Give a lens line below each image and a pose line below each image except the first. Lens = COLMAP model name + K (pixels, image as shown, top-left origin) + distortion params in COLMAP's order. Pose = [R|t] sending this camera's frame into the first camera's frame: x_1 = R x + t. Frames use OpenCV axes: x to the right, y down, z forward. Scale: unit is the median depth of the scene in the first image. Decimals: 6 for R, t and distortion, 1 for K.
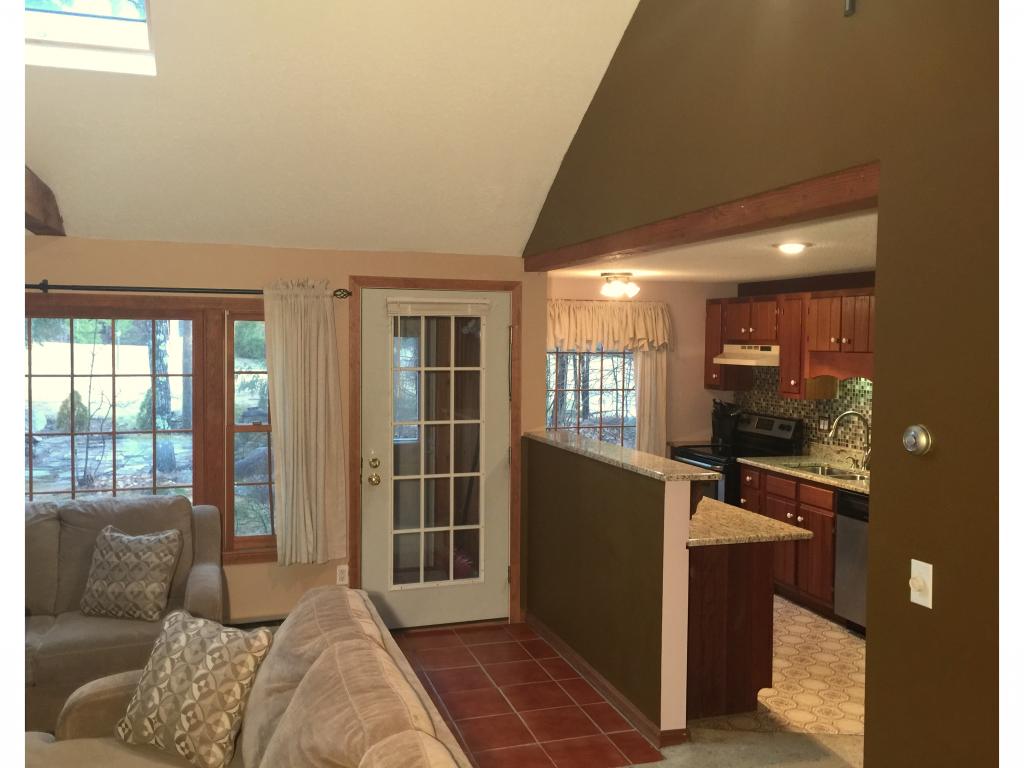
lens RADIAL K [[907.4, 0, 499.4], [0, 907.4, 370.2], [0, 0, 1]] dist [0.093162, -0.104095]
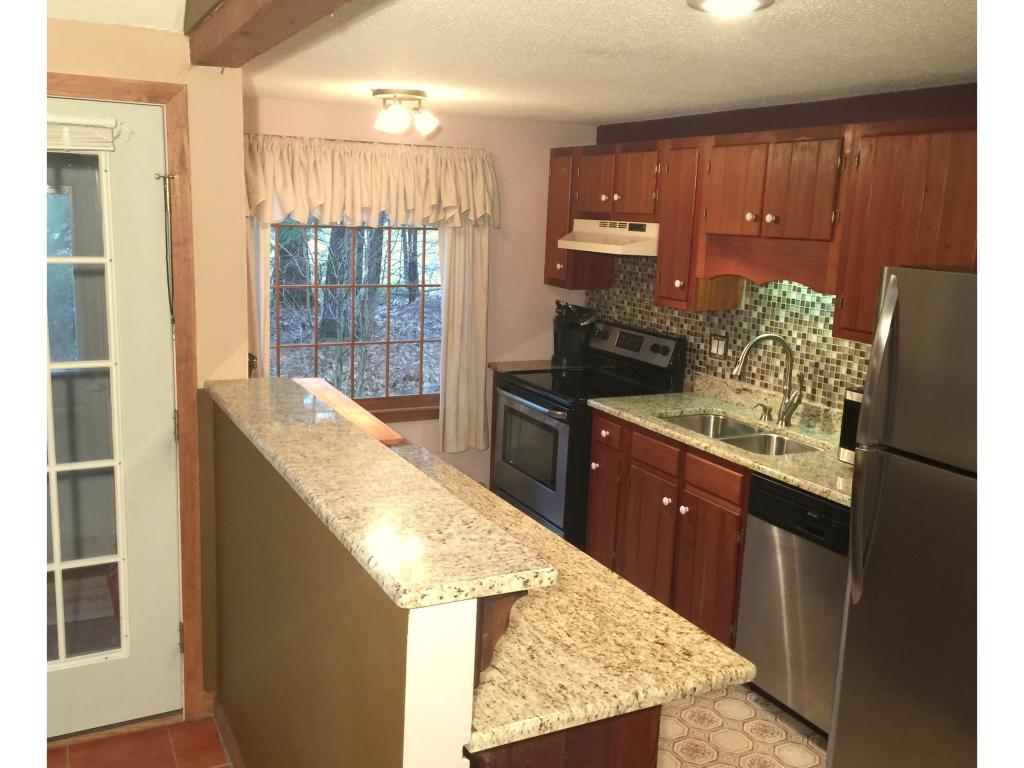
lens RADIAL K [[923.1, 0, 483.8], [0, 923.1, 371.4], [0, 0, 1]] dist [0.092174, -0.103075]
pose [[0.989220, -0.003273, 0.146398, 0.109258], [-0.017954, 0.989496, 0.143438, -0.018482], [-0.145330, -0.144520, 0.978771, 0.444857]]
